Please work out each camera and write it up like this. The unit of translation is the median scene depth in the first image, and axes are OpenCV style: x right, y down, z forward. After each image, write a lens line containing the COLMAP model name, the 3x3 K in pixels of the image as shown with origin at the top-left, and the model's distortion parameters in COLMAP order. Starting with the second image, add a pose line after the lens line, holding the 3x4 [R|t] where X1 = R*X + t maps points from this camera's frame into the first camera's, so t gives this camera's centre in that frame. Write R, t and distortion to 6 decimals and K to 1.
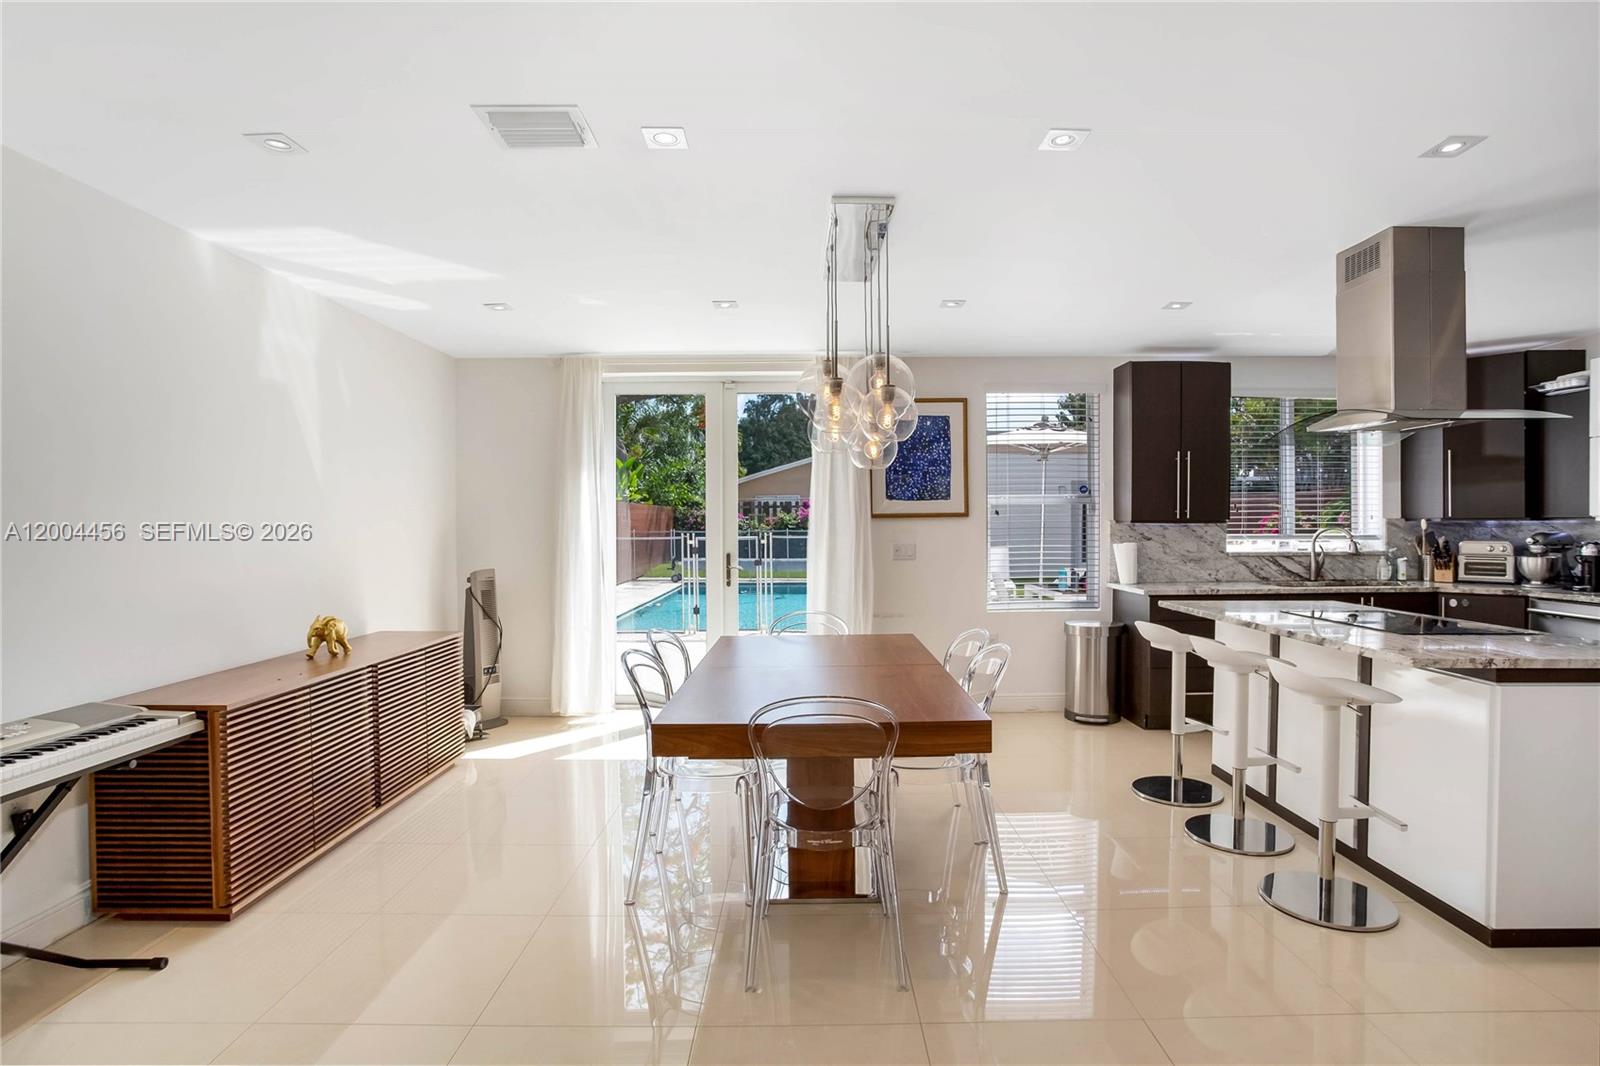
lens RADIAL K [[788.5, 0, 810.6], [0, 788.5, 535.0], [0, 0, 1]] dist [-0.061875, 0.029984]
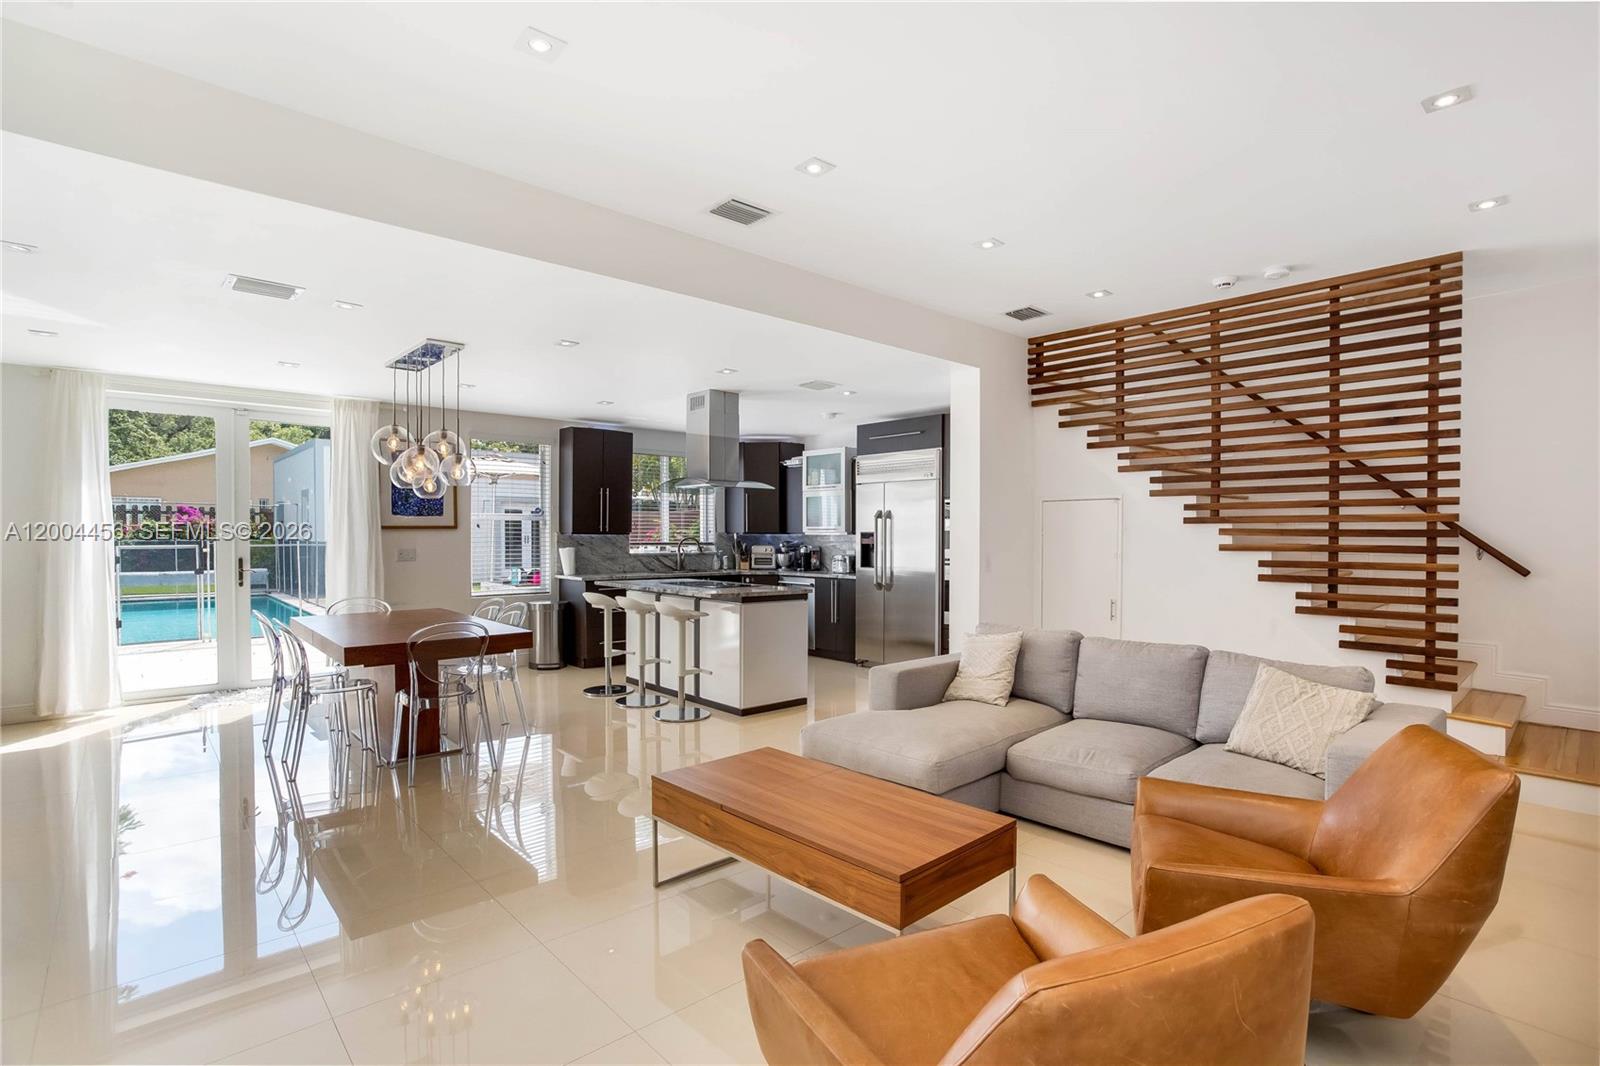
lens RADIAL K [[788.5, 0, 810.6], [0, 788.5, 535.0], [0, 0, 1]] dist [-0.061875, 0.029984]
pose [[0.743358, 0.006584, 0.668862, -0.256720], [0.002893, 0.999911, -0.013058, 0.007214], [-0.668888, 0.011641, 0.743272, -0.427150]]
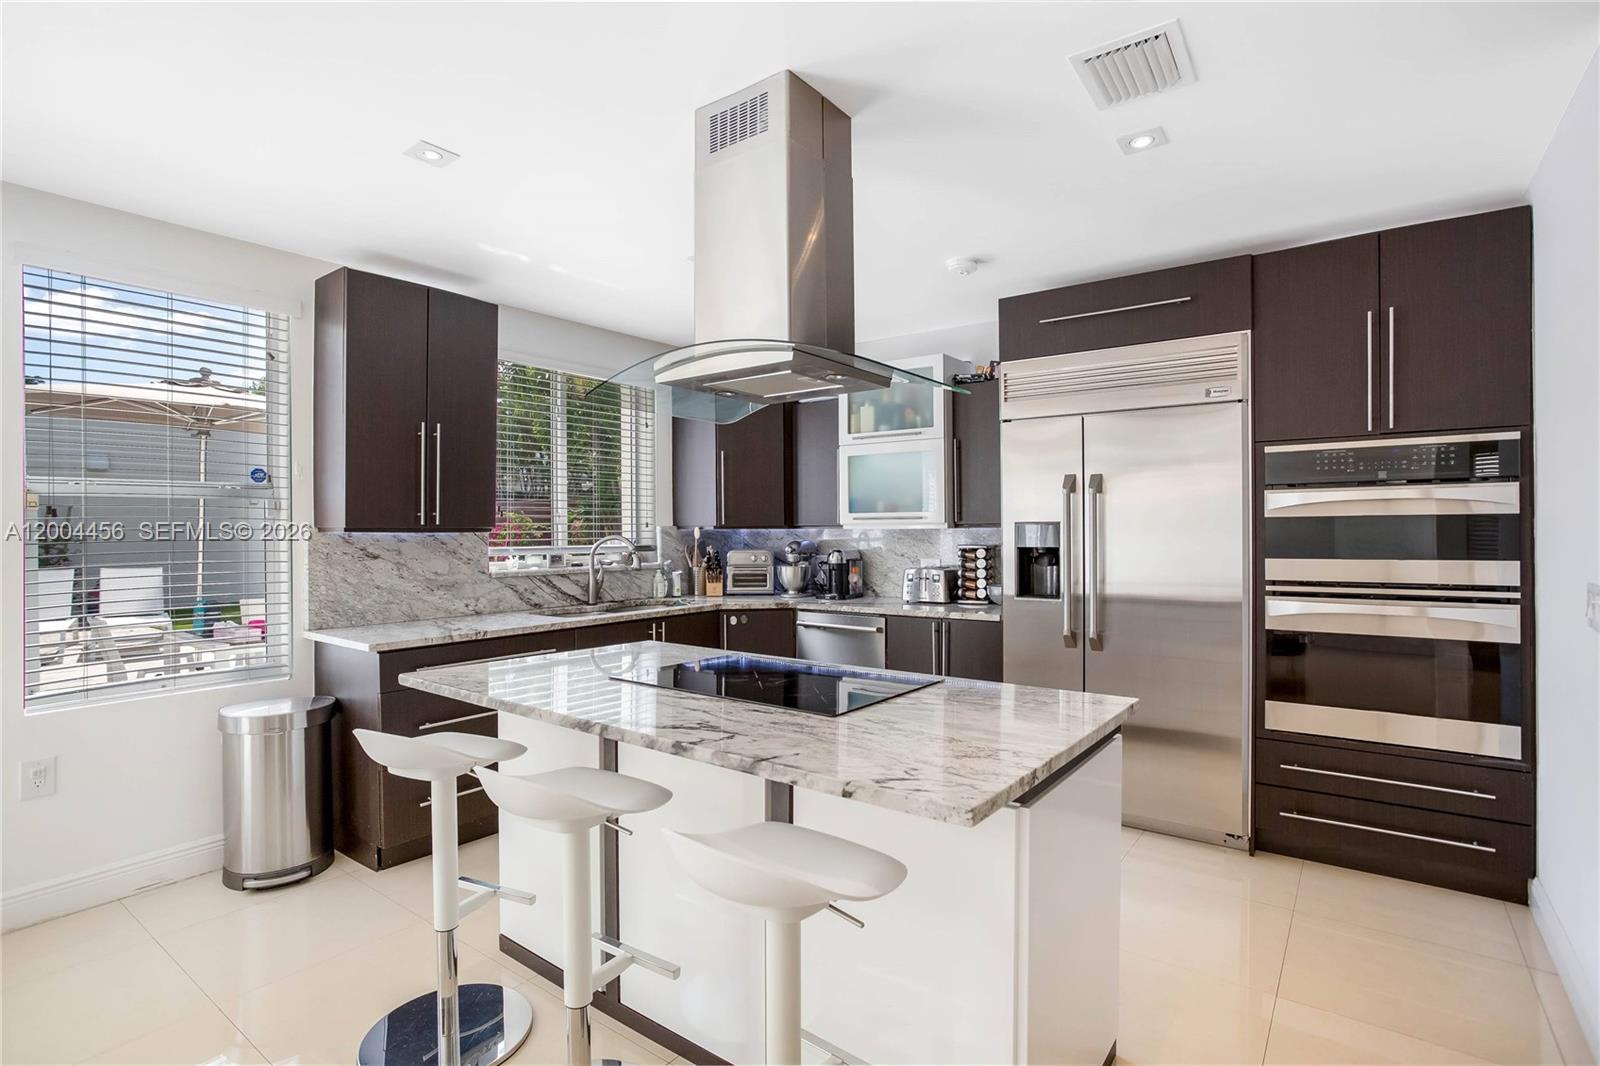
lens RADIAL K [[788.5, 0, 810.6], [0, 788.5, 535.0], [0, 0, 1]] dist [-0.061875, 0.029984]
pose [[0.597489, -0.003279, 0.801870, 0.144299], [0.012306, 0.999911, -0.005081, -0.005221], [-0.801783, 0.012904, 0.597477, 0.350487]]
